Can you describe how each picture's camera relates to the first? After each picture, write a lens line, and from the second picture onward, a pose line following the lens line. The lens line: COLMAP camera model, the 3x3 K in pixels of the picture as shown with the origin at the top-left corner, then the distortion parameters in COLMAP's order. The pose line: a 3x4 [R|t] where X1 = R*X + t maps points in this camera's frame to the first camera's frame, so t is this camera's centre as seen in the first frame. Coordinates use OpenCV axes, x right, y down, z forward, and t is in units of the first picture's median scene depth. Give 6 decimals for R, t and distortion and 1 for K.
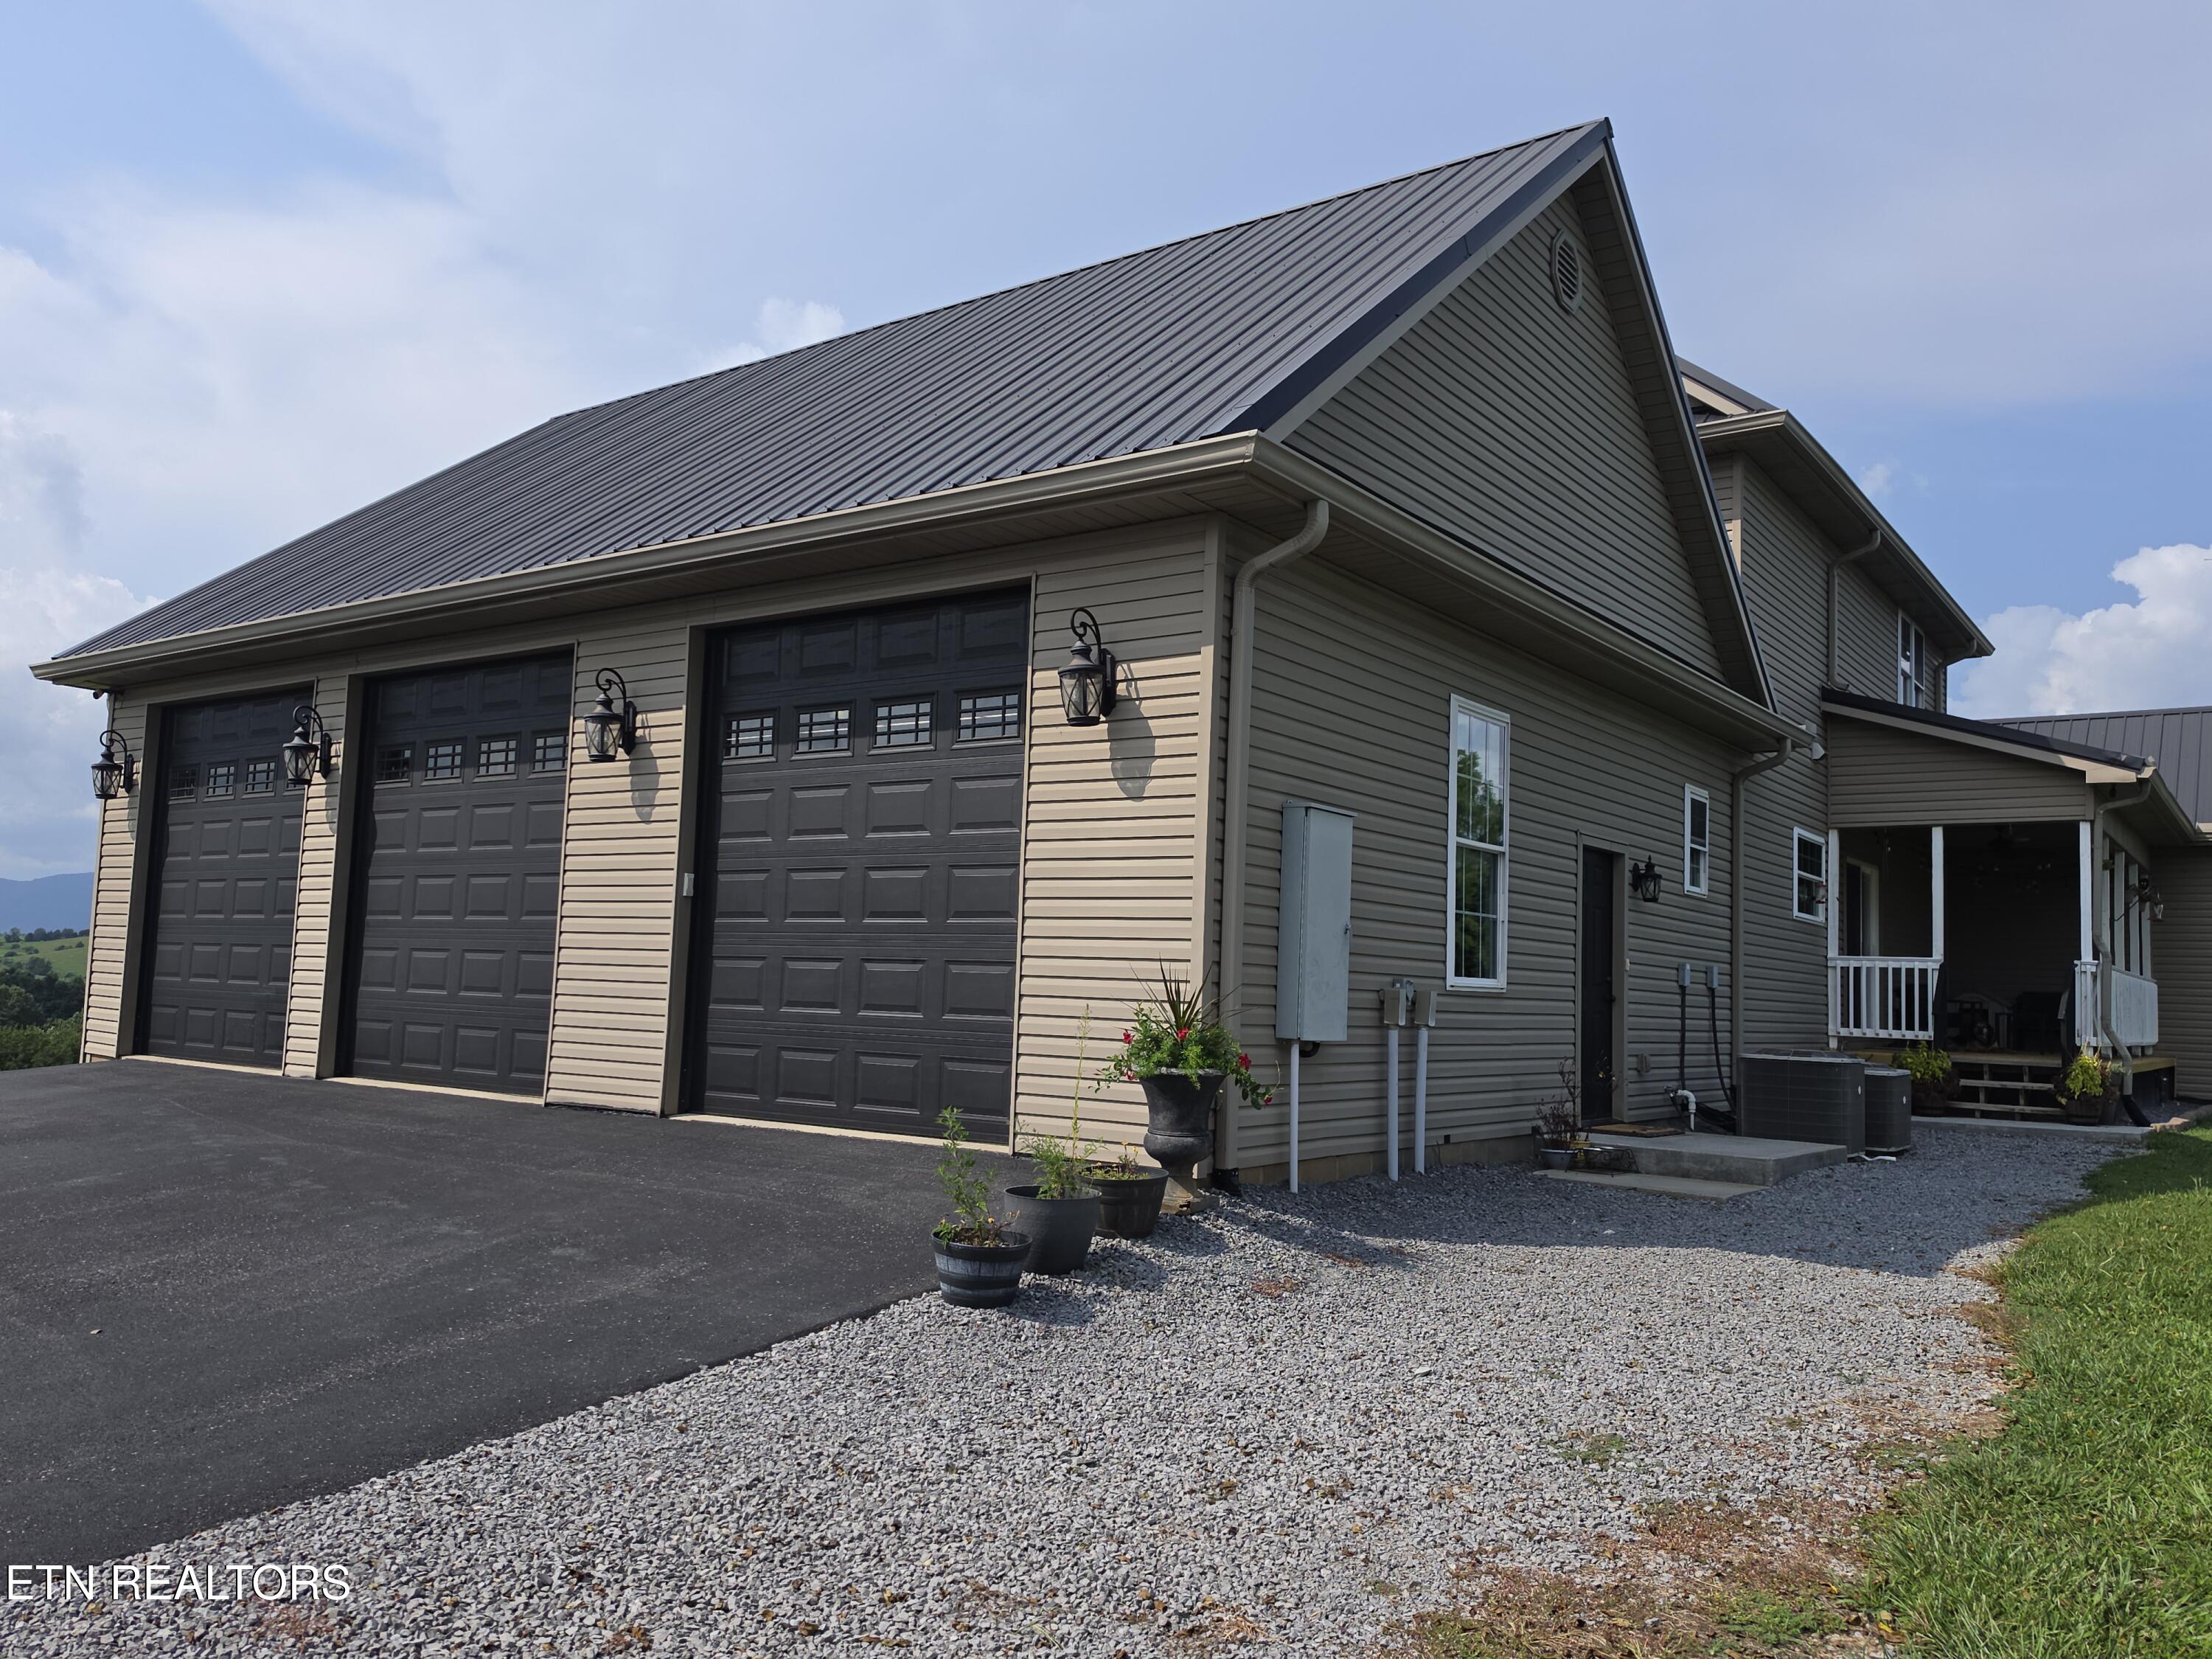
lens RADIAL K [[1696.6, 0, 1106.0], [0, 1696.6, 829.5], [0, 0, 1]] dist [0.031244, 0.000798]
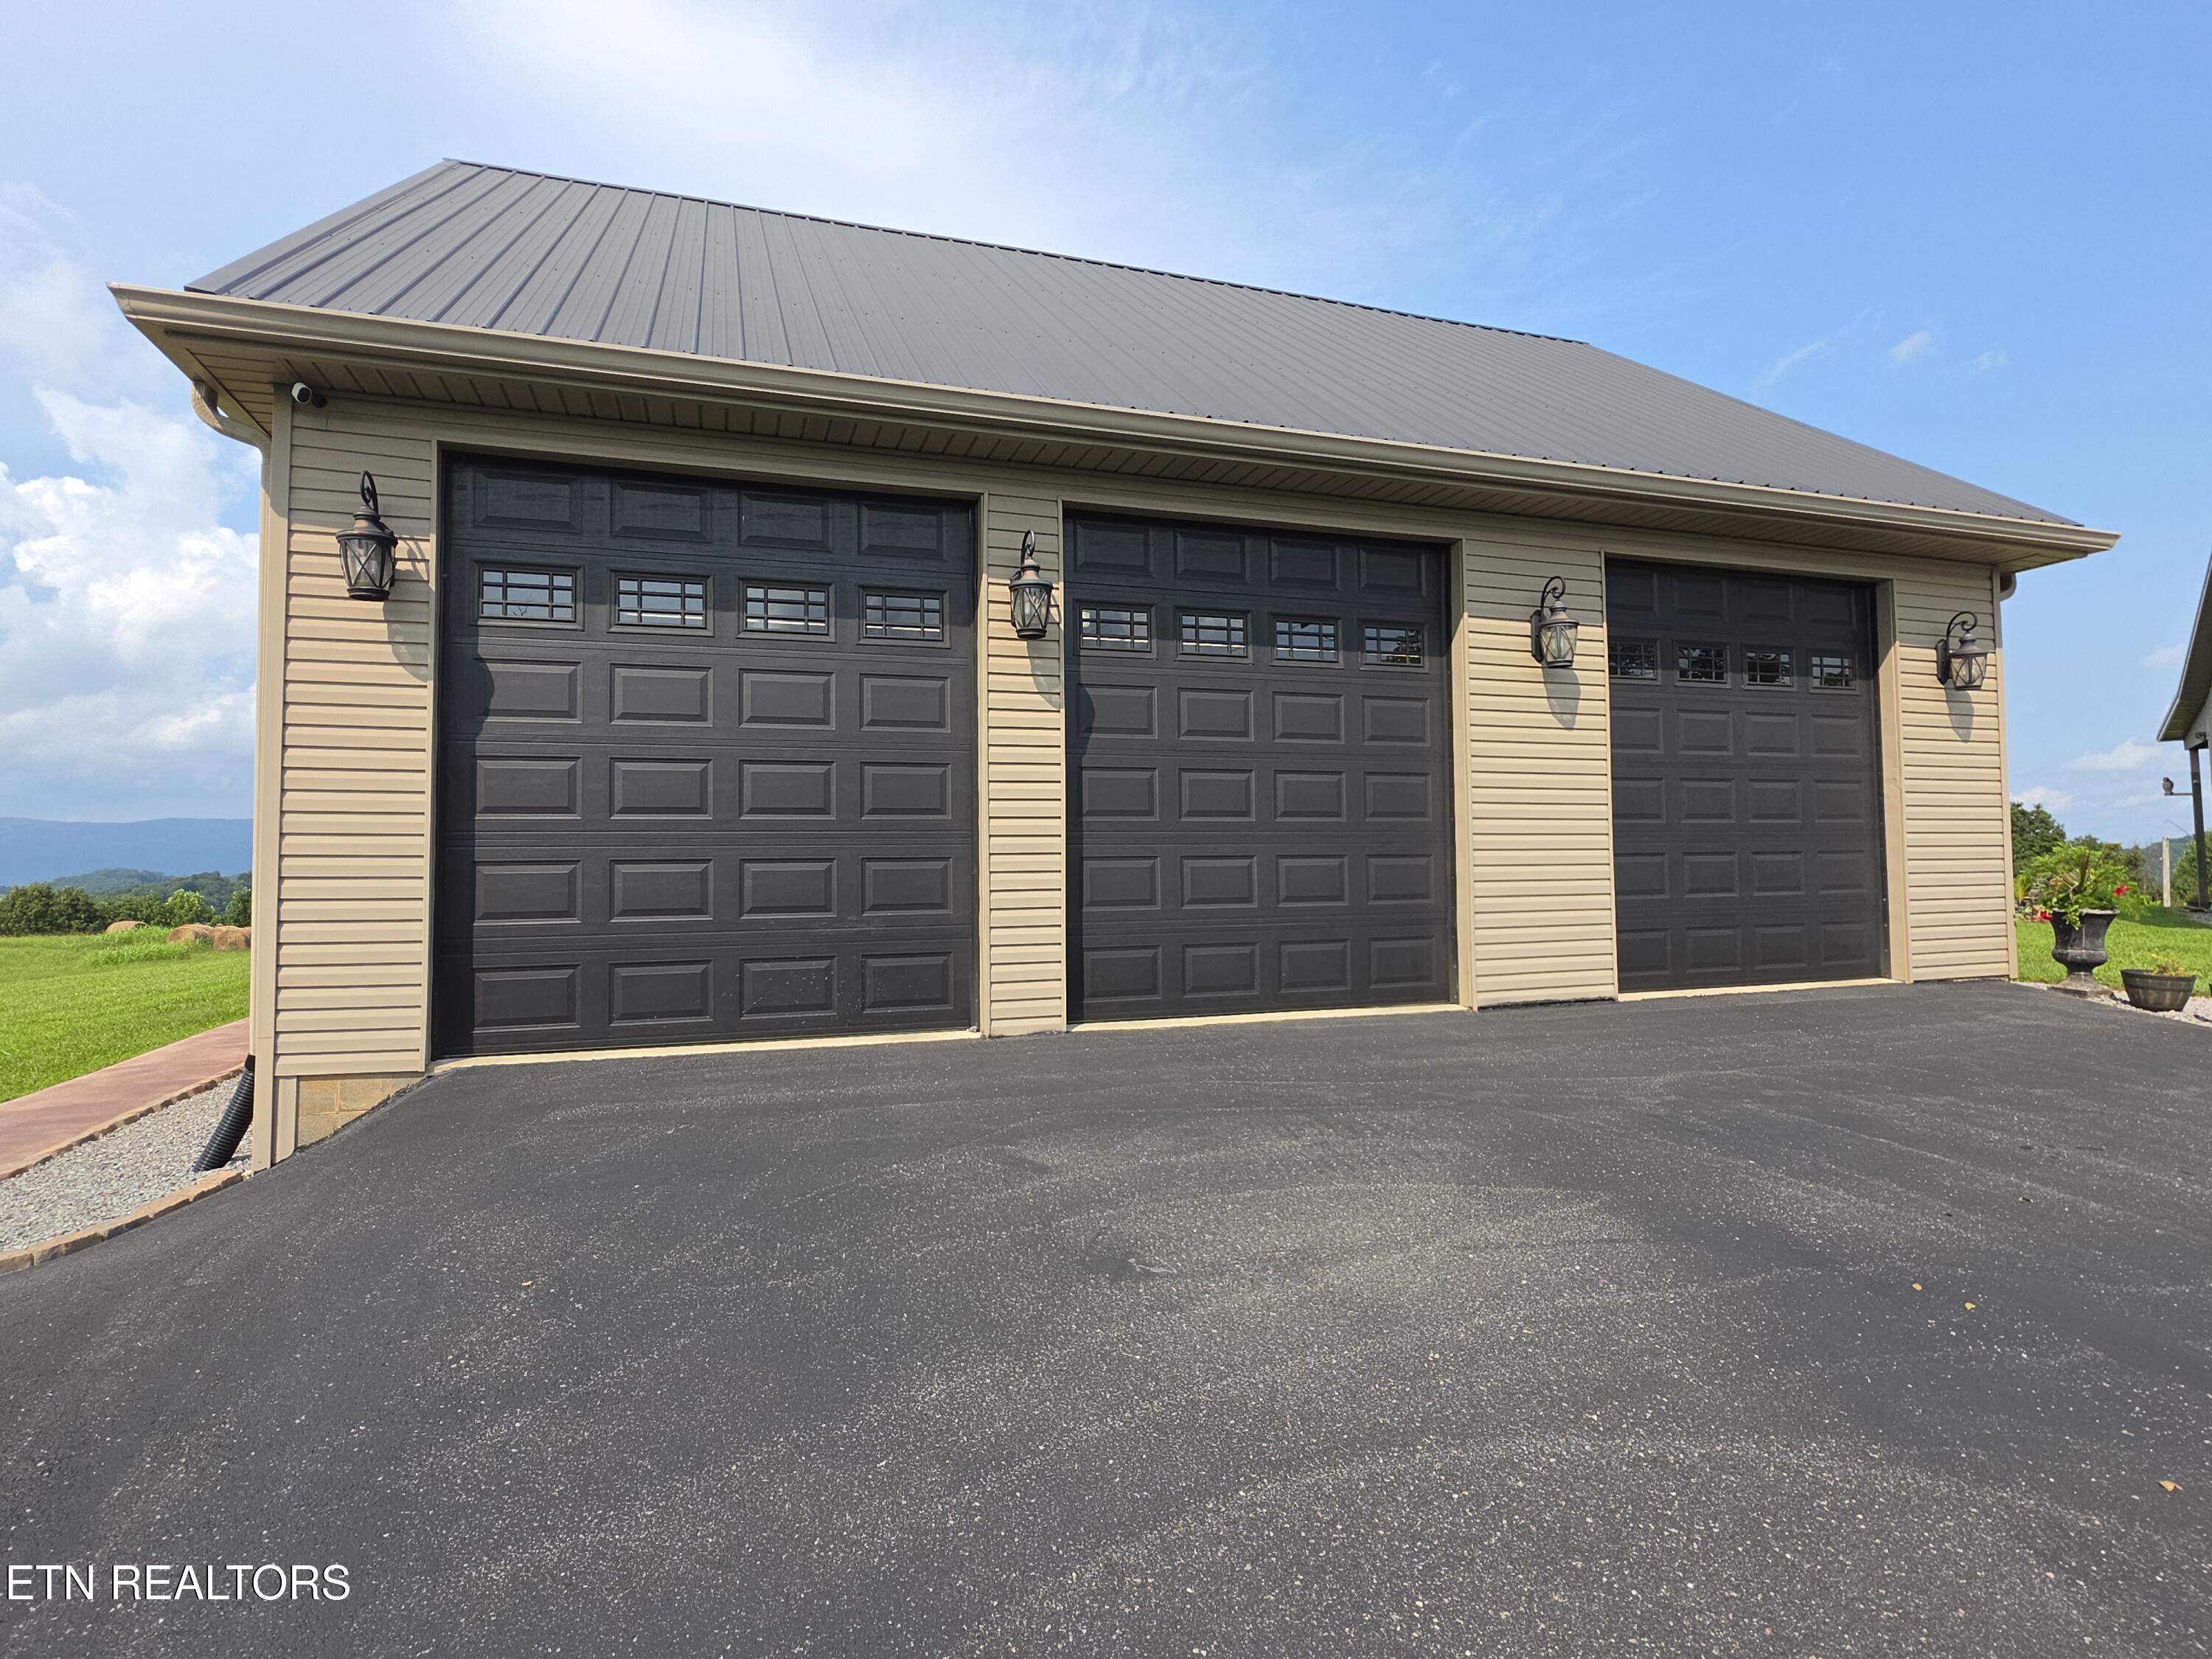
lens RADIAL K [[1271.8, 0, 1106.9], [0, 1271.8, 818.7], [0, 0, 1]] dist [0.000578, -0.000525]
pose [[0.549023, -0.001610, 0.835806, -0.803149], [-0.047331, 0.998334, 0.033014, 0.028678], [-0.834466, -0.057685, 0.548031, 0.591923]]
